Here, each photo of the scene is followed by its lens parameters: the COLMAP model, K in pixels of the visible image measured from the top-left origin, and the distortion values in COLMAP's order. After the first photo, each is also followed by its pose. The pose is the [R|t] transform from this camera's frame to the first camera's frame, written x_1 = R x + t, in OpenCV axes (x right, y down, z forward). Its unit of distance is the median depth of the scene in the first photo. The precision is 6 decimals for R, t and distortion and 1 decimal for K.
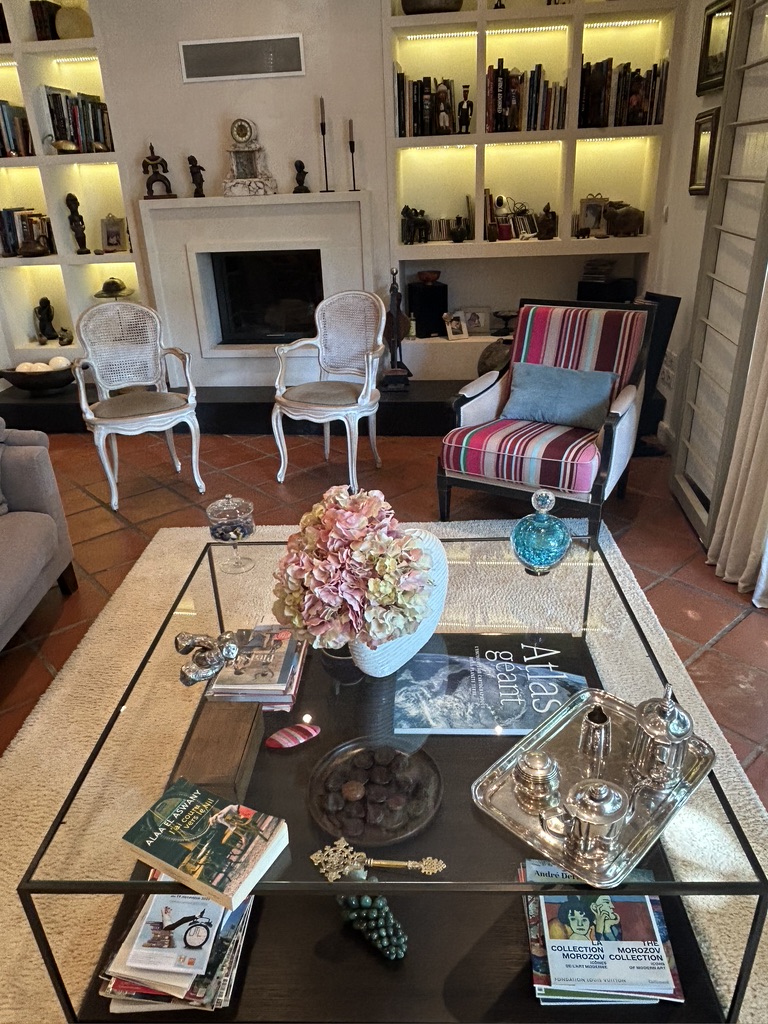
lens RADIAL K [[762.1, 0, 384.0], [0, 762.1, 512.0], [0, 0, 1]] dist [0.006975, -0.001765]
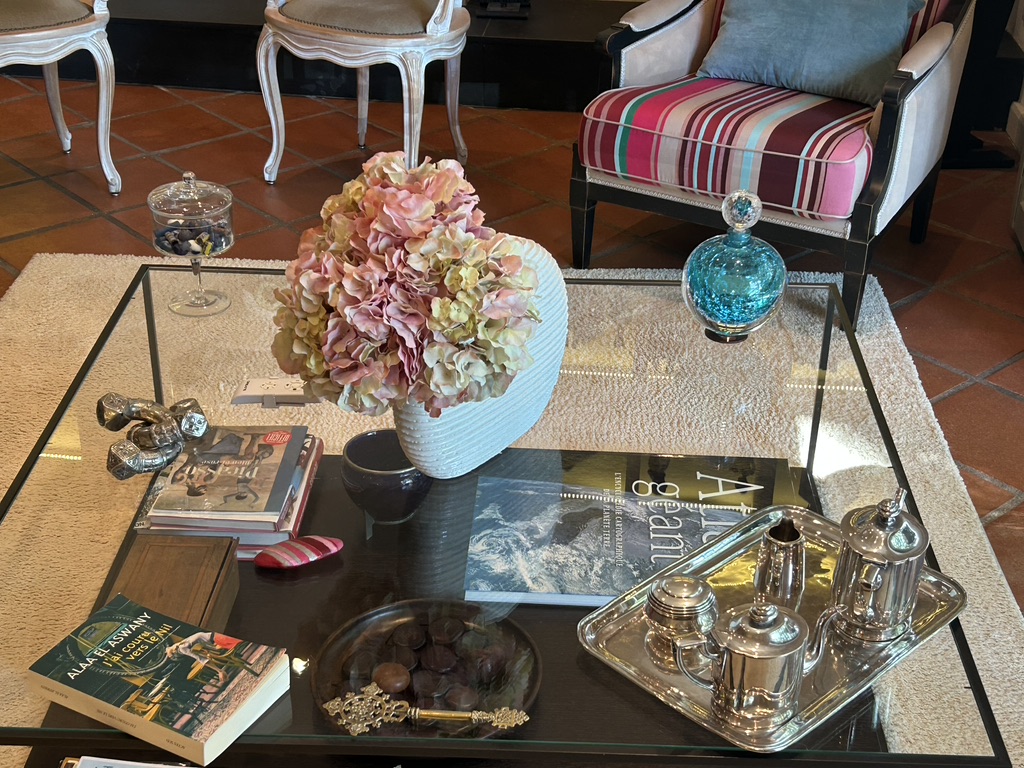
lens RADIAL K [[1515.4, 0, 512.0], [0, 1515.4, 384.0], [0, 0, 1]] dist [0.194933, -0.683186]
pose [[0.998438, 0.045986, 0.031737, 0.005009], [-0.048255, 0.996025, 0.074874, 0.035733], [-0.028168, -0.076288, 0.996688, -0.138574]]
